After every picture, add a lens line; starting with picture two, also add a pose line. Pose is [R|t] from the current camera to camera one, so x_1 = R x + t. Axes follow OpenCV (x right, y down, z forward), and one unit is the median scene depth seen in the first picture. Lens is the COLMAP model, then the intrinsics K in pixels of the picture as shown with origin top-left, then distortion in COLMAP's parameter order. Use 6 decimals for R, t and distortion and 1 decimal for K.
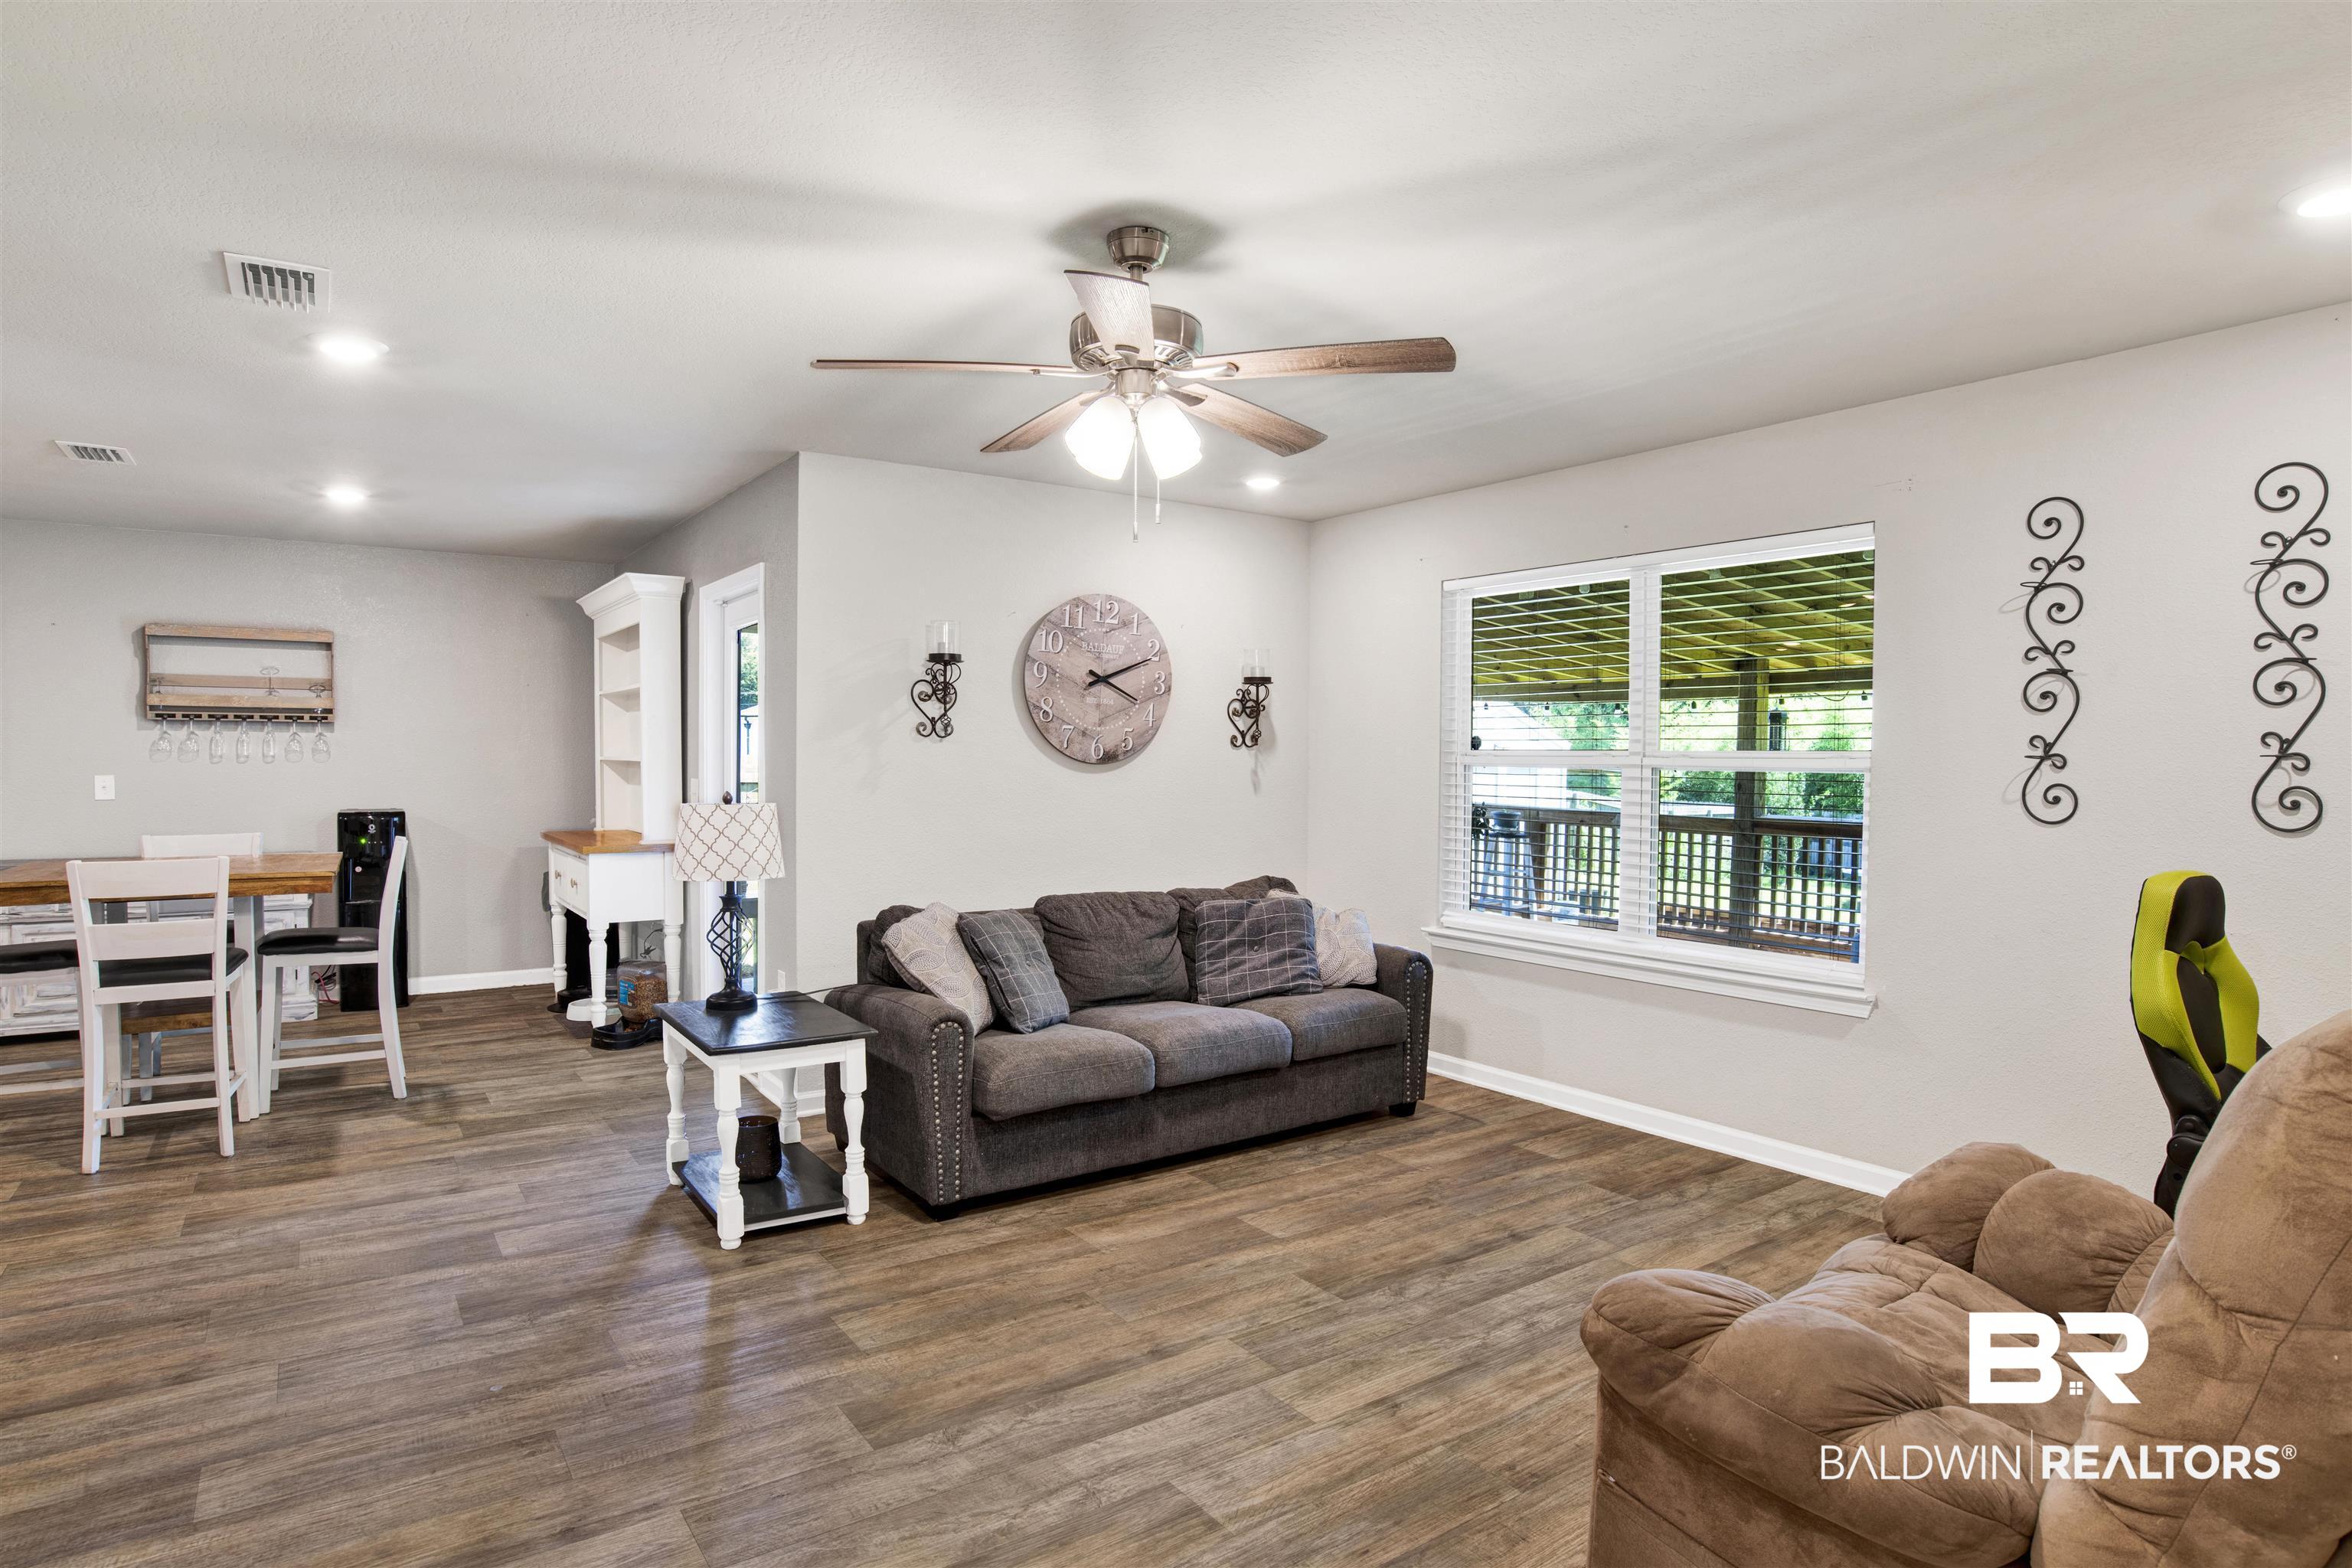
lens RADIAL K [[1228.5, 0, 1187.6], [0, 1228.5, 784.6], [0, 0, 1]] dist [-0.074007, 0.026213]
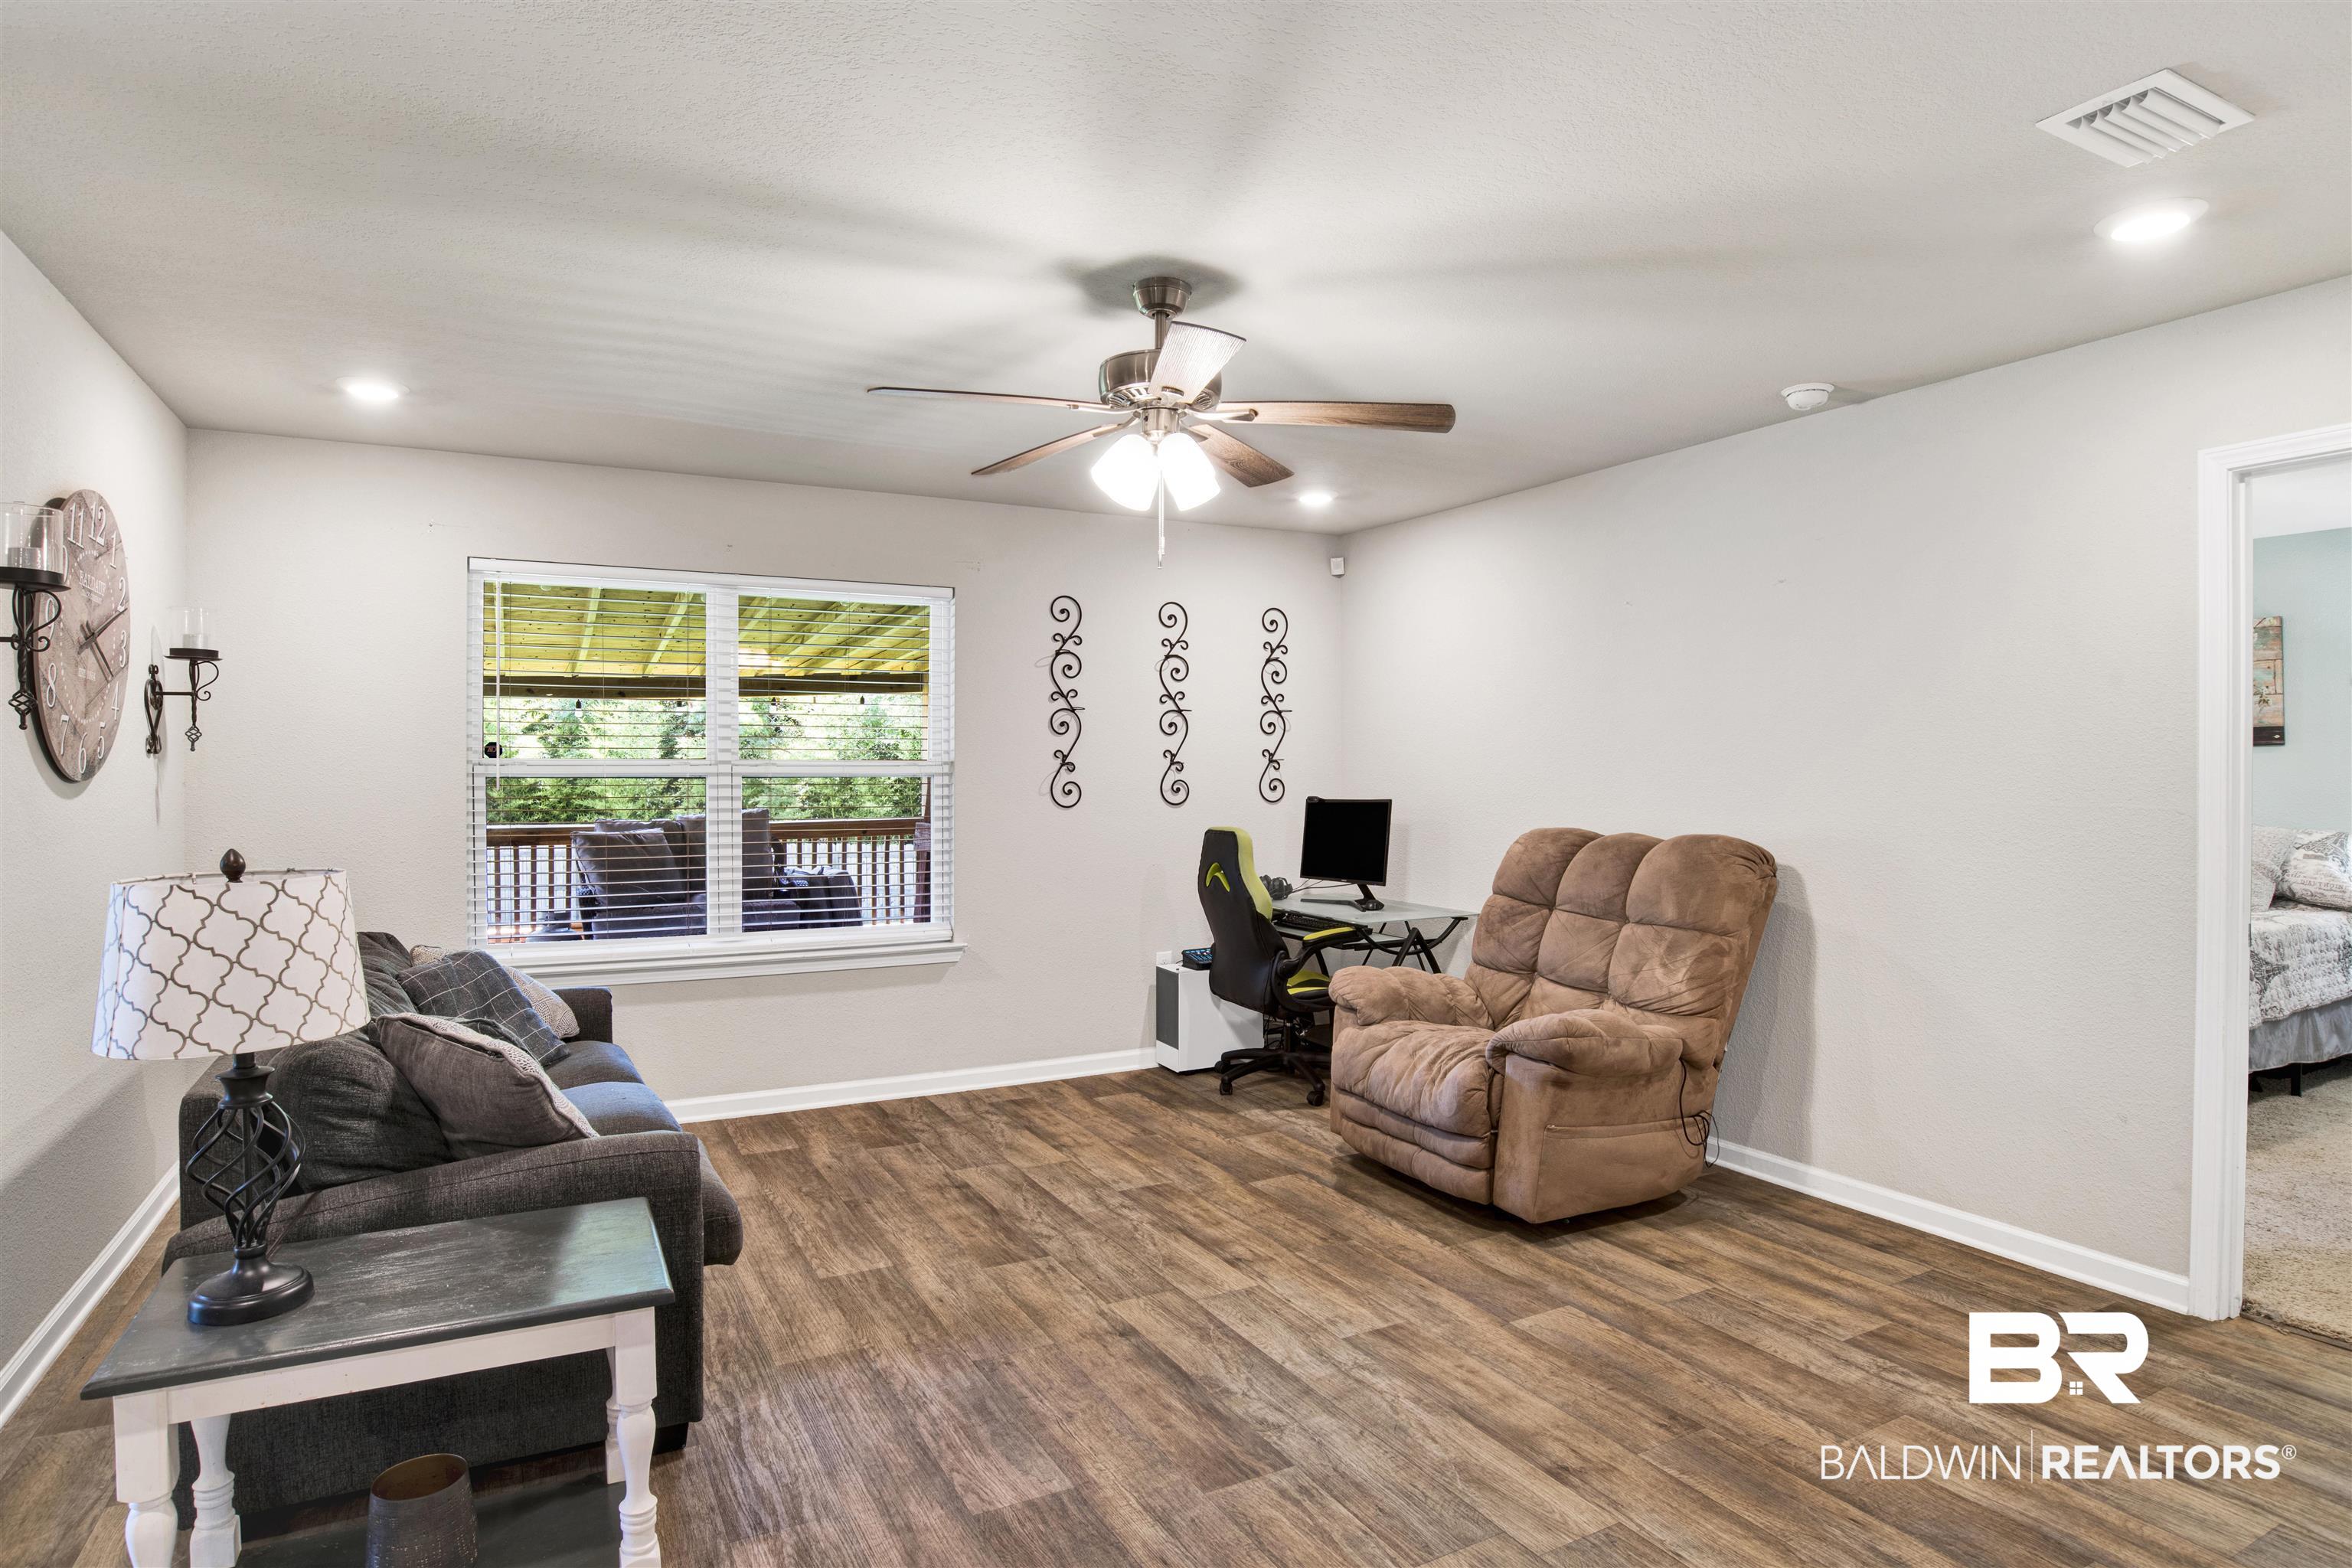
lens RADIAL K [[1228.5, 0, 1187.6], [0, 1228.5, 784.6], [0, 0, 1]] dist [-0.074007, 0.026213]
pose [[0.145905, -0.019008, 0.989116, -0.907320], [0.023394, 0.999602, 0.015758, -0.019938], [-0.989022, 0.020840, 0.146291, 0.675599]]
